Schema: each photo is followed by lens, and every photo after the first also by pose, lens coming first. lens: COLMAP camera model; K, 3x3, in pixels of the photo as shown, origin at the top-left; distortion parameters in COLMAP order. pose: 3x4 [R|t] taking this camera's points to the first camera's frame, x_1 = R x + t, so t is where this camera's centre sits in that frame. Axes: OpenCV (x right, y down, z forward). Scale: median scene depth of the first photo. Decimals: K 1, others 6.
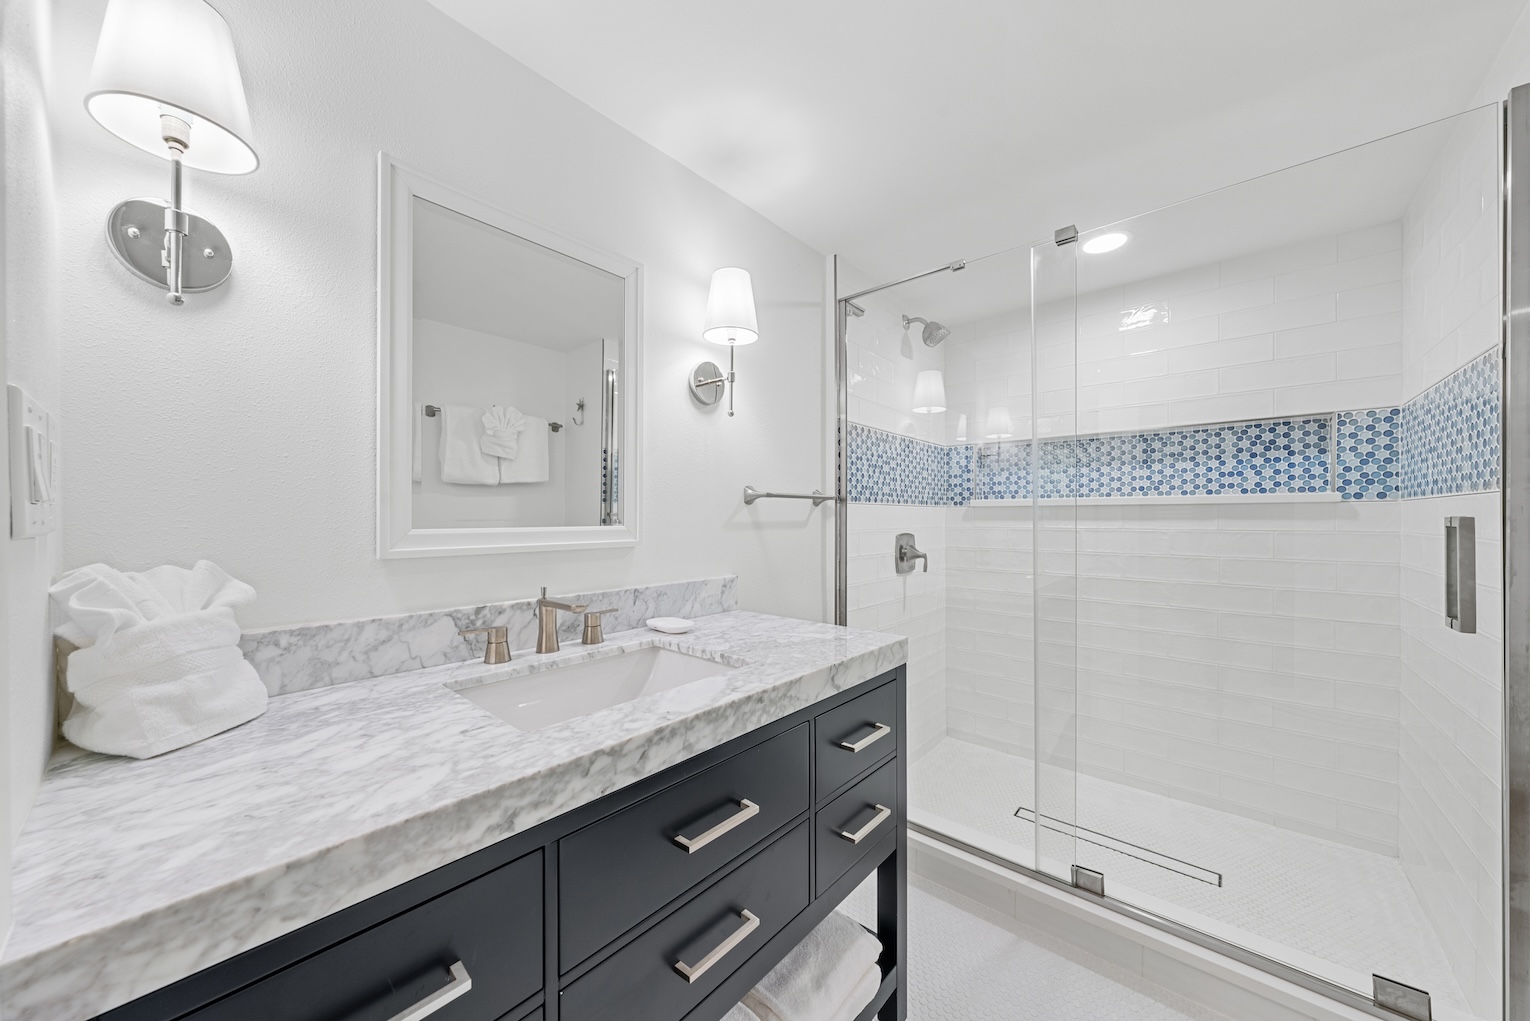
lens RADIAL K [[543.9, 0, 762.4], [0, 543.9, 510.5], [0, 0, 1]] dist [-0.002045, -0.000641]
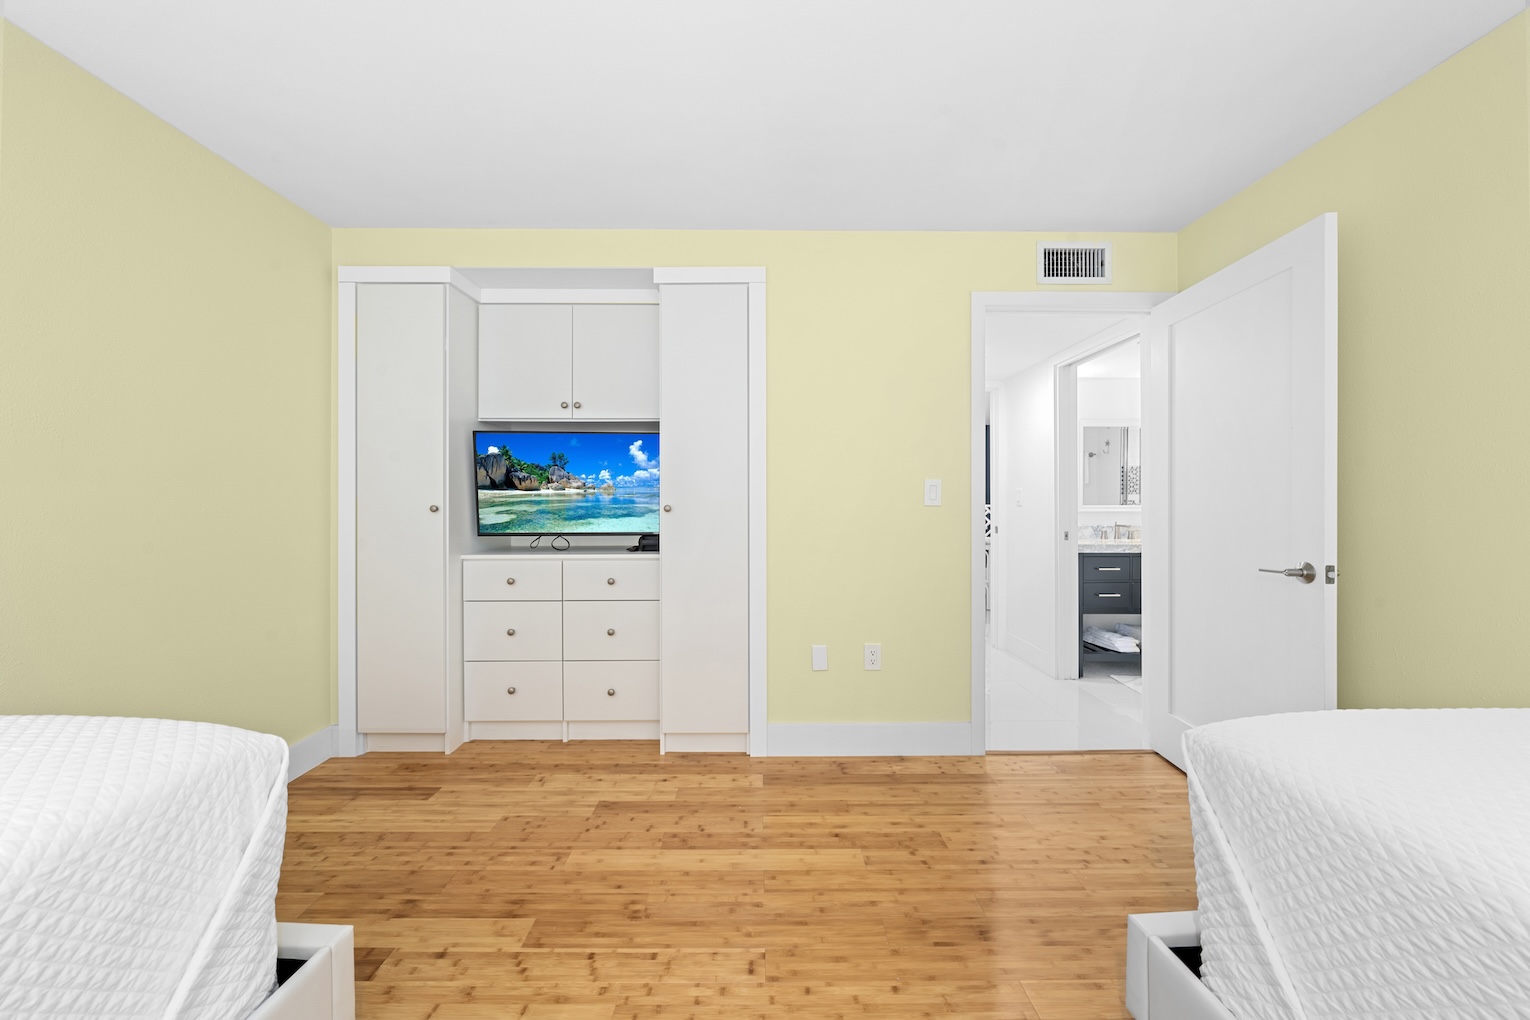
lens RADIAL K [[532.8, 0, 782.3], [0, 532.8, 487.0], [0, 0, 1]] dist [-0.001498, -0.000053]
pose [[0.698004, 0.002079, -0.716091, 0.380408], [-0.009082, 0.999941, -0.005950, -0.028451], [0.716036, 0.010657, 0.697982, -2.031605]]
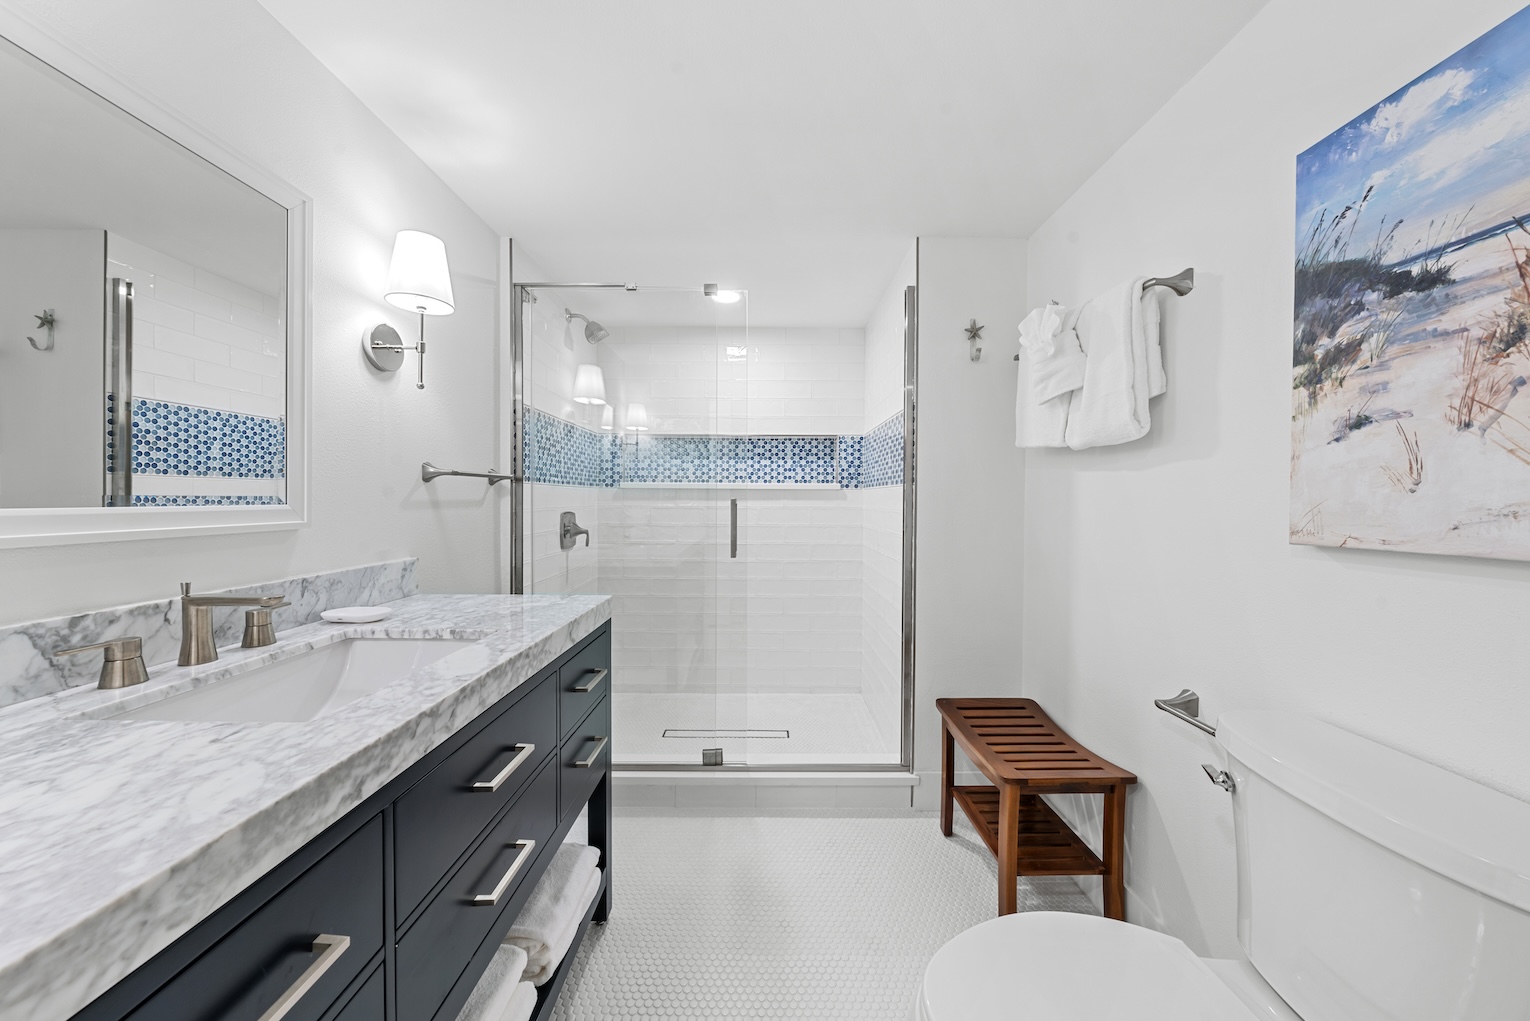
lens RADIAL K [[532.8, 0, 782.3], [0, 532.8, 487.5], [0, 0, 1]] dist [-0.001498, -0.000053]
pose [[0.735782, 0.018741, 0.676959, -0.204241], [-0.014075, 0.999824, -0.012382, 0.000945], [-0.677072, -0.000418, 0.735917, -0.101256]]
